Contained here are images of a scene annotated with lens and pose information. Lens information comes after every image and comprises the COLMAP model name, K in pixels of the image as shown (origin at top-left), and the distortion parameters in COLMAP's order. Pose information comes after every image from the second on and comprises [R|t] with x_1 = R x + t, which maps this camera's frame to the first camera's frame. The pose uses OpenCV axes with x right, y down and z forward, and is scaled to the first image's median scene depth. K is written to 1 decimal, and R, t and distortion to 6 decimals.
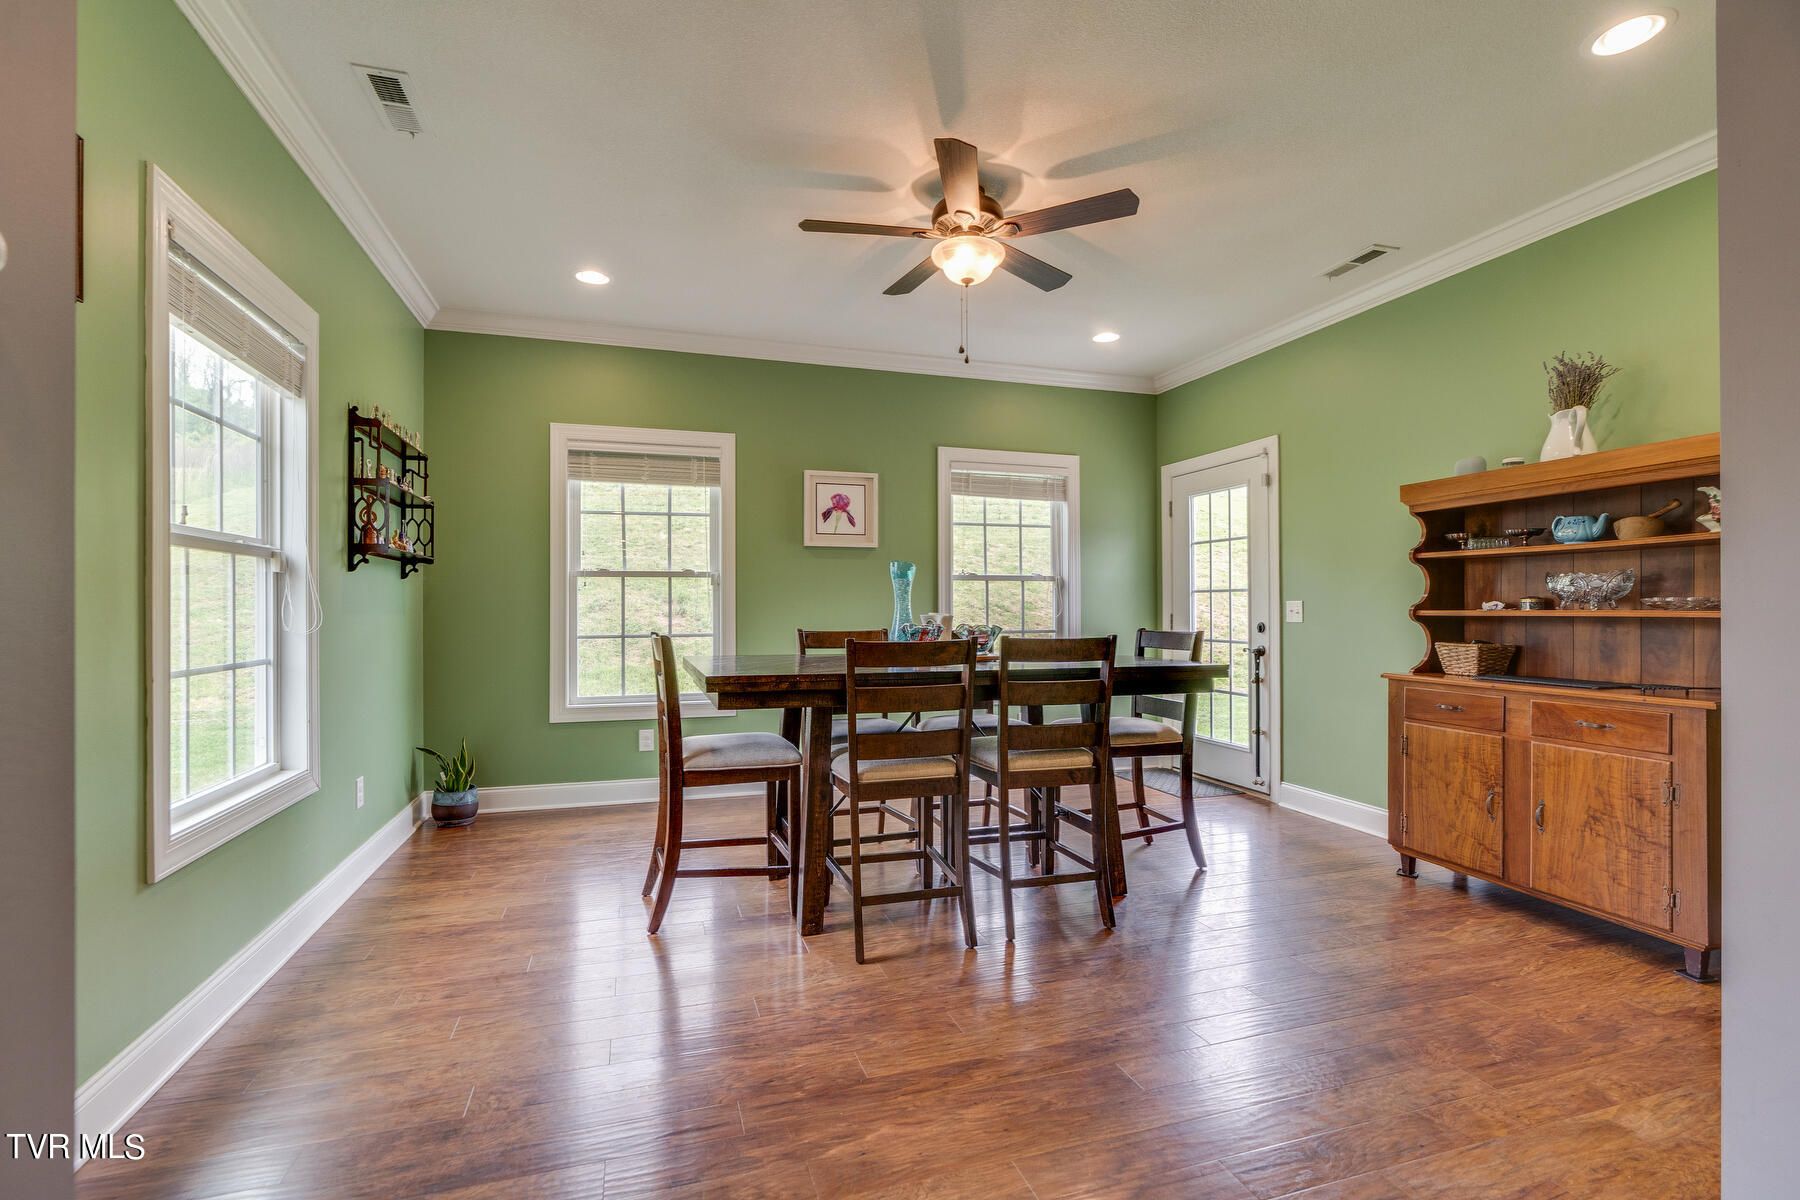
lens RADIAL K [[815.2, 0, 895.6], [0, 815.2, 600.1], [0, 0, 1]] dist [-0.010678, 0.003315]
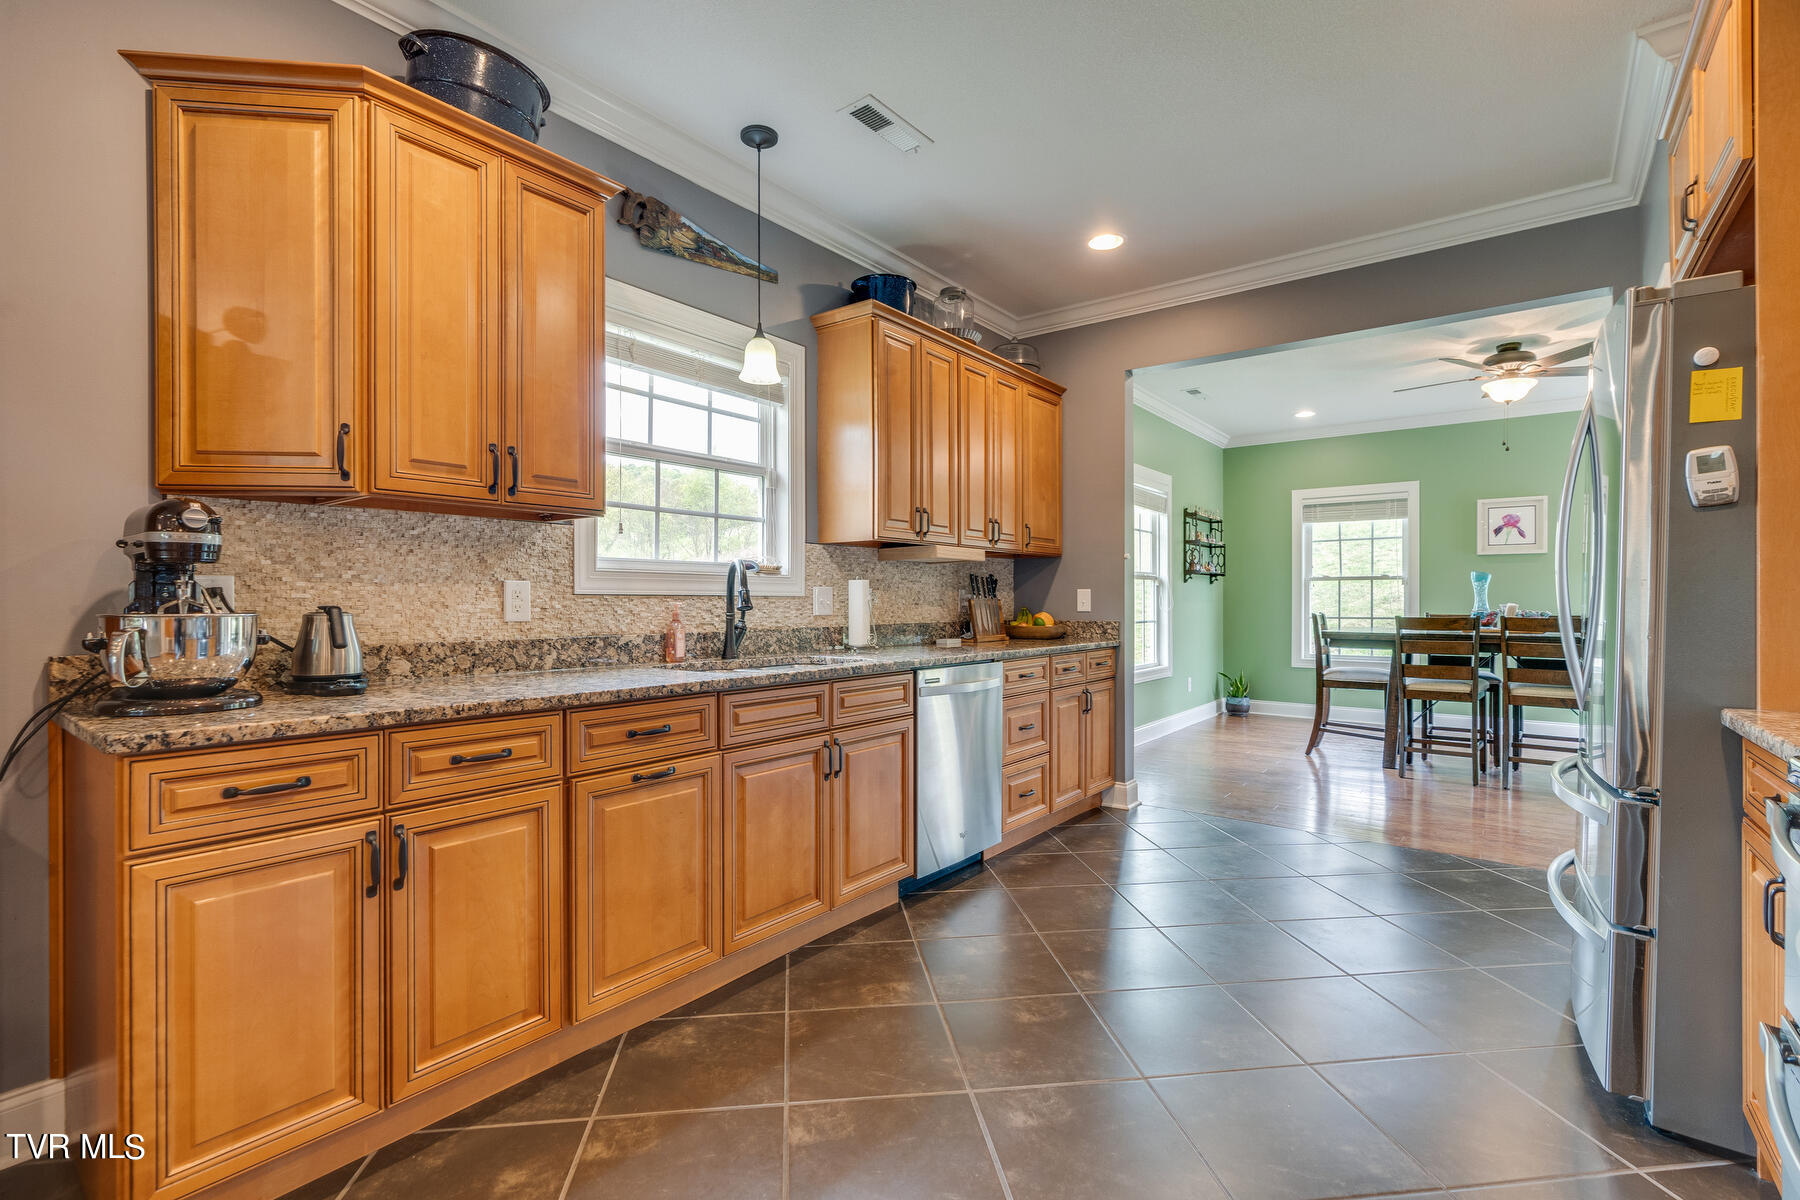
lens RADIAL K [[815.2, 0, 898.6], [0, 815.2, 601.4], [0, 0, 1]] dist [-0.010678, 0.003315]
pose [[0.576275, 0.003226, -0.817249, 0.559090], [0.005913, 0.999950, 0.008116, -0.006223], [0.817234, -0.009510, 0.576227, -0.740795]]
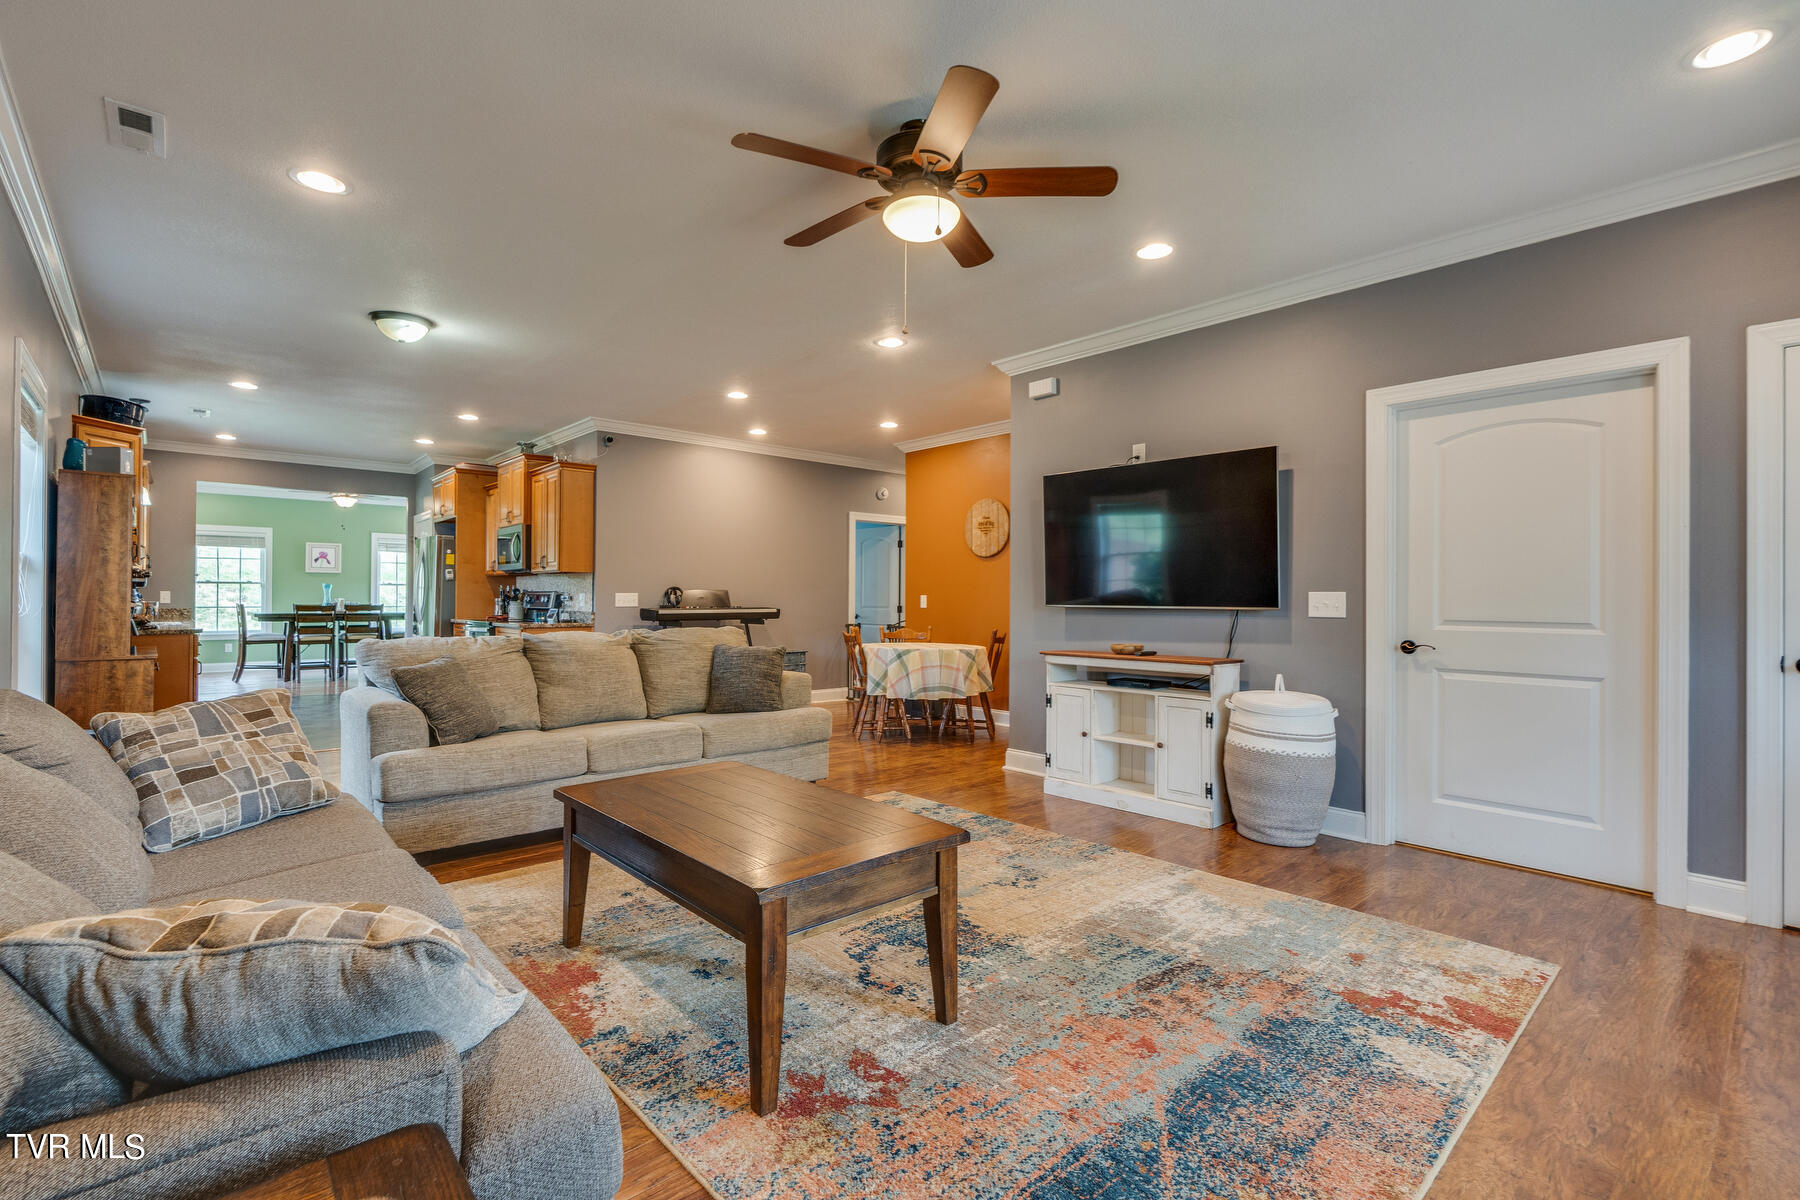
lens RADIAL K [[815.2, 0, 892.4], [0, 815.2, 575.8], [0, 0, 1]] dist [-0.010678, 0.003315]
pose [[0.910721, 0.015884, 0.412716, 0.640984], [-0.009060, 0.999788, -0.018487, -0.030921], [-0.412922, 0.013097, 0.910672, -2.583350]]
